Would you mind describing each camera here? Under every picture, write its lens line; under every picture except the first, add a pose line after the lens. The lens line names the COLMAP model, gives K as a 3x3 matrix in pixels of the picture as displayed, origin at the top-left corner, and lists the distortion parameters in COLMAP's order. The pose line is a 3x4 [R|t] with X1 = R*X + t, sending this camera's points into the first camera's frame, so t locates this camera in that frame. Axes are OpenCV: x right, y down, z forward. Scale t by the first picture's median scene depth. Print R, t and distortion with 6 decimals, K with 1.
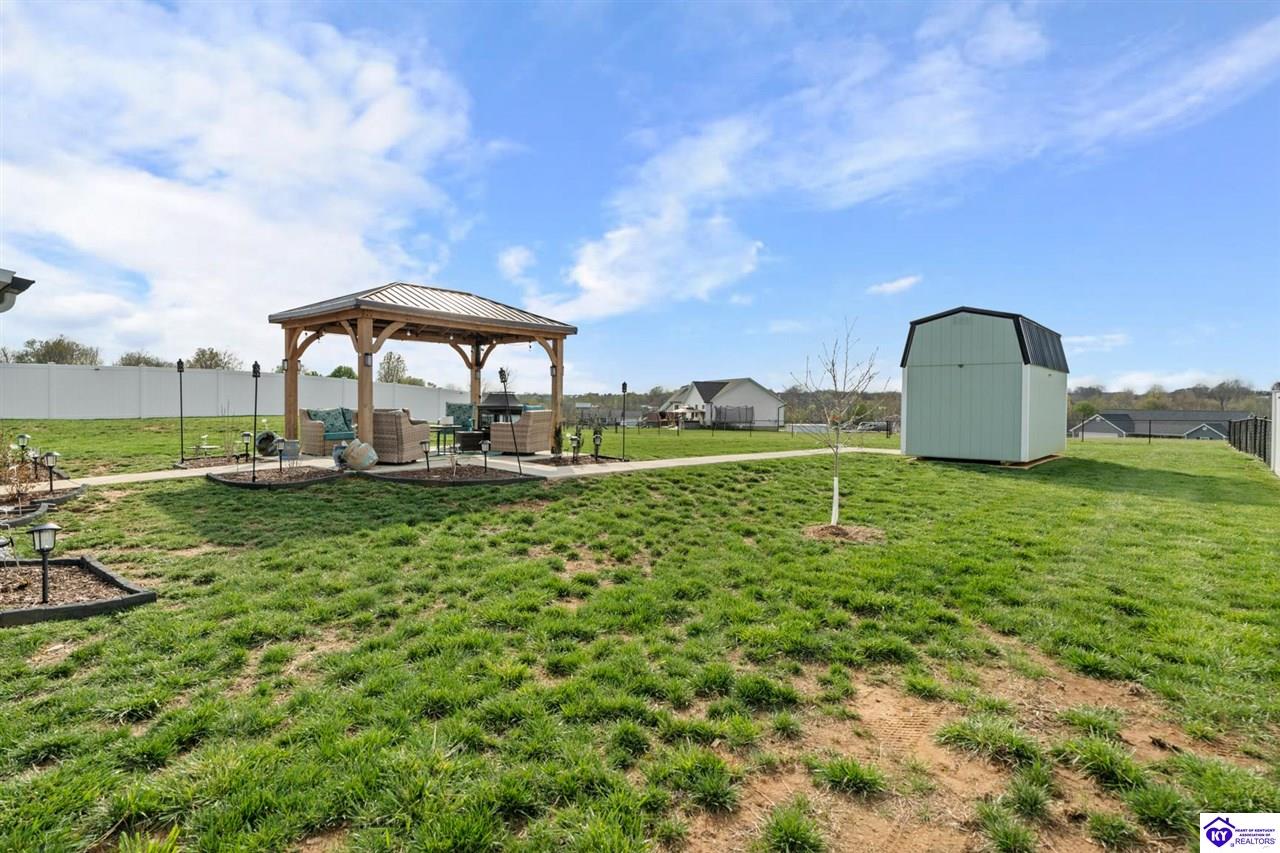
lens RADIAL K [[660.2, 0, 641.4], [0, 660.2, 414.9], [0, 0, 1]] dist [0.001450, 0.000527]
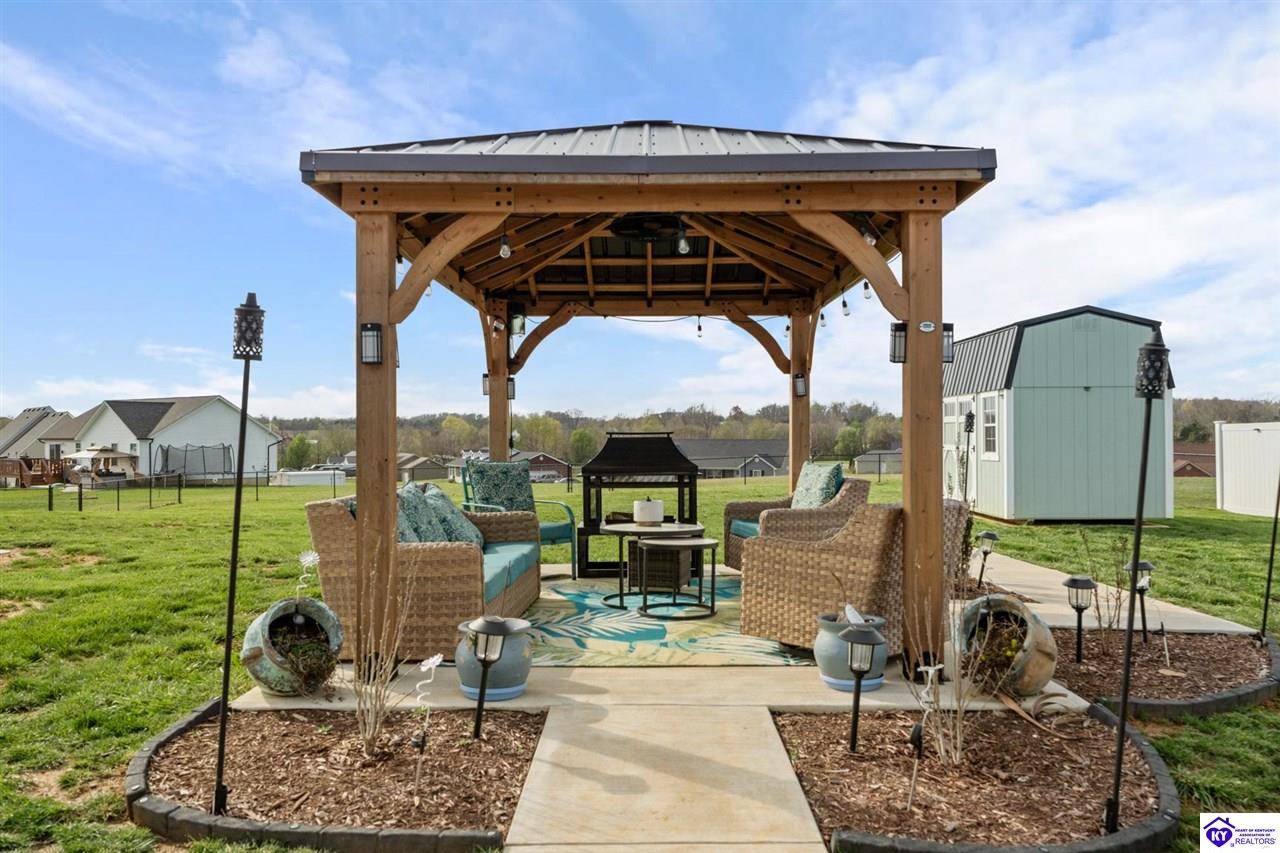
lens RADIAL K [[997.3, 0, 640.3], [0, 997.3, 428.7], [0, 0, 1]] dist [0.000496, -0.000065]
pose [[0.765263, -0.008349, 0.643664, -0.421714], [0.023178, 0.999625, -0.014590, -0.019405], [-0.643301, 0.026085, 0.765169, 0.358521]]
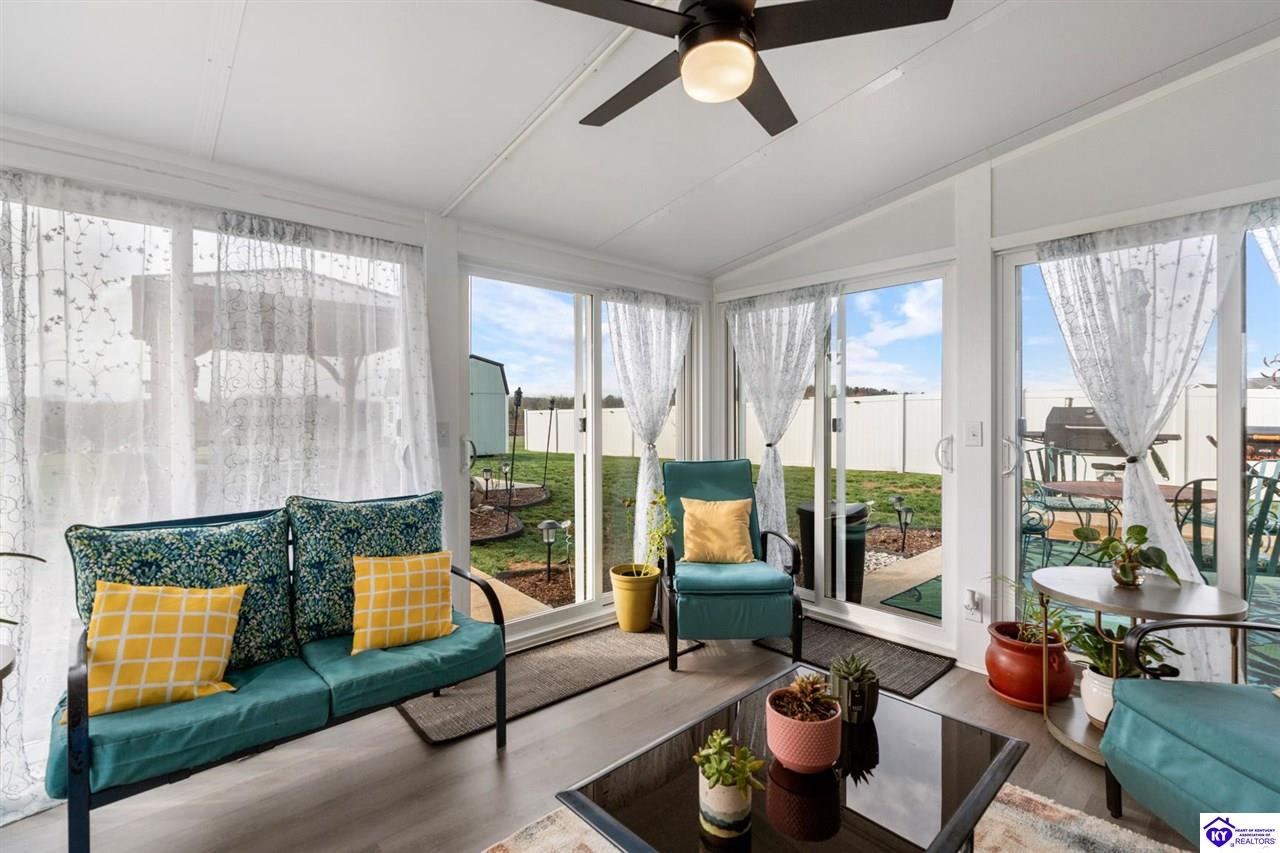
lens RADIAL K [[575.7, 0, 637.9], [0, 575.7, 426.3], [0, 0, 1]] dist [-0.000327, 0.000475]
pose [[0.148800, -0.031874, 0.988353, -0.531900], [0.021016, 0.999357, 0.029065, -0.021416], [-0.988644, 0.016446, 0.149374, 0.323782]]
